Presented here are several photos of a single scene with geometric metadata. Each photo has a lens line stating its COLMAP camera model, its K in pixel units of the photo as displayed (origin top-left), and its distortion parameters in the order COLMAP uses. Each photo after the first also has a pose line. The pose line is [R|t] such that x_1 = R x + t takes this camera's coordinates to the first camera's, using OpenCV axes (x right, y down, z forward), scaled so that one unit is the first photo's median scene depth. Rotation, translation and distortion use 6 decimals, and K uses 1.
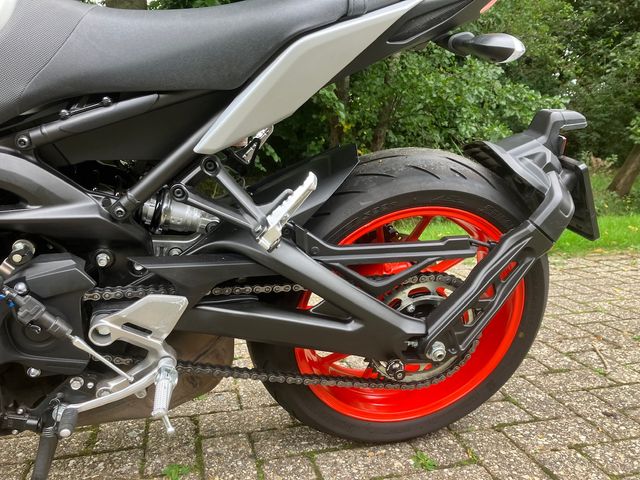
lens RADIAL K [[540.5, 0, 319.2], [0, 540.5, 240.4], [0, 0, 1]] dist [0.023881, -0.015881]
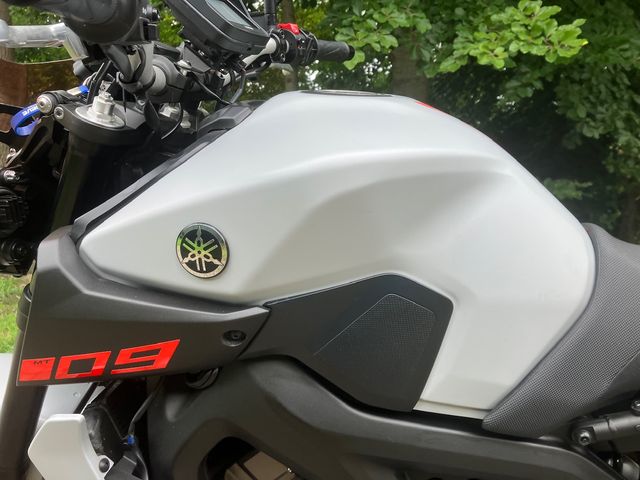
lens RADIAL K [[540.5, 0, 316.3], [0, 540.5, 243.2], [0, 0, 1]] dist [0.023881, -0.015881]
pose [[0.913506, 0.038410, -0.405007, -0.513249], [-0.086891, 0.990982, -0.102002, -0.302372], [0.397437, 0.128371, 0.908606, 0.061680]]
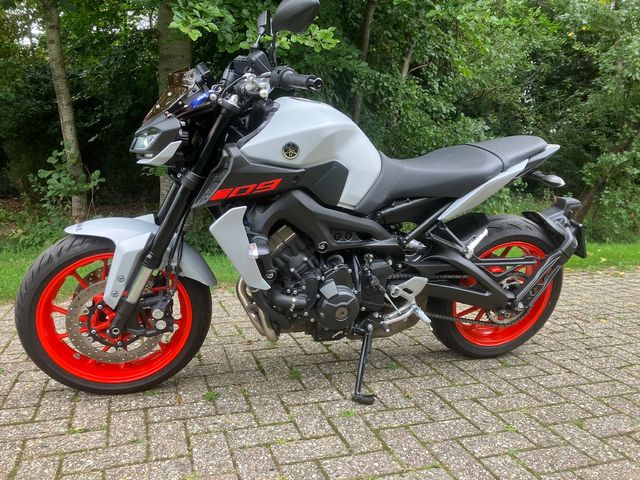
lens RADIAL K [[540.5, 0, 319.5], [0, 540.5, 243.6], [0, 0, 1]] dist [0.023881, -0.015881]
pose [[0.996762, 0.021347, 0.077518, -0.884223], [-0.018941, 0.999320, -0.031644, 0.033866], [-0.078141, 0.030074, 0.996489, -1.324125]]
